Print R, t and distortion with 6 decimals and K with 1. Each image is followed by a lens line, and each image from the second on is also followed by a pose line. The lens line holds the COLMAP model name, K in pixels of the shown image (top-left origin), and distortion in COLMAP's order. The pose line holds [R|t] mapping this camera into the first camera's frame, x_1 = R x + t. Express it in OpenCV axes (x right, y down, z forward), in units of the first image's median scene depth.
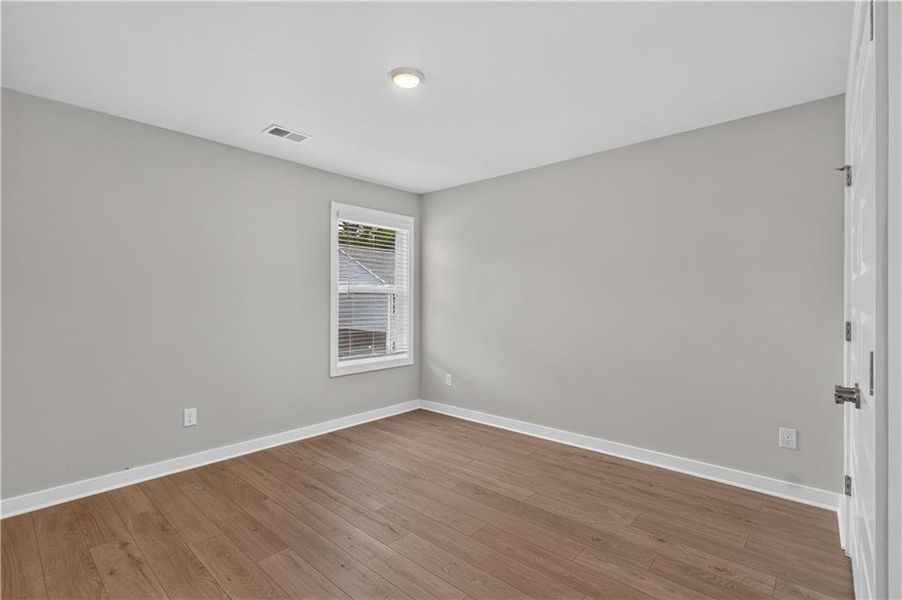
lens RADIAL K [[415.8, 0, 451.0], [0, 415.8, 300.0], [0, 0, 1]] dist [0.013496, 0.000601]
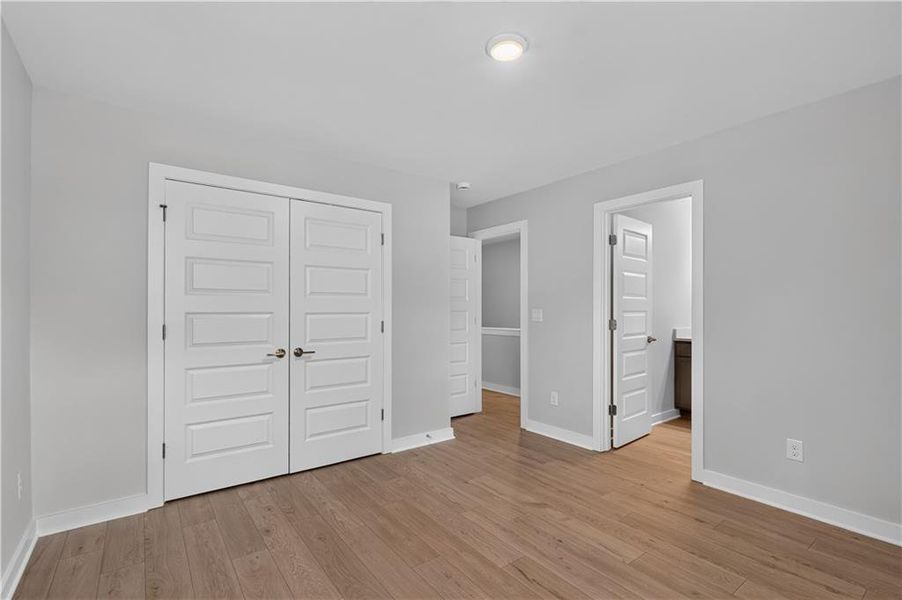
lens RADIAL K [[415.8, 0, 451.0], [0, 415.8, 300.0], [0, 0, 1]] dist [0.013496, 0.000601]
pose [[-0.980393, 0.004751, 0.196995, -0.174854], [0.000303, 0.999745, -0.022601, 0.003996], [-0.197052, -0.022098, -0.980144, 1.966959]]
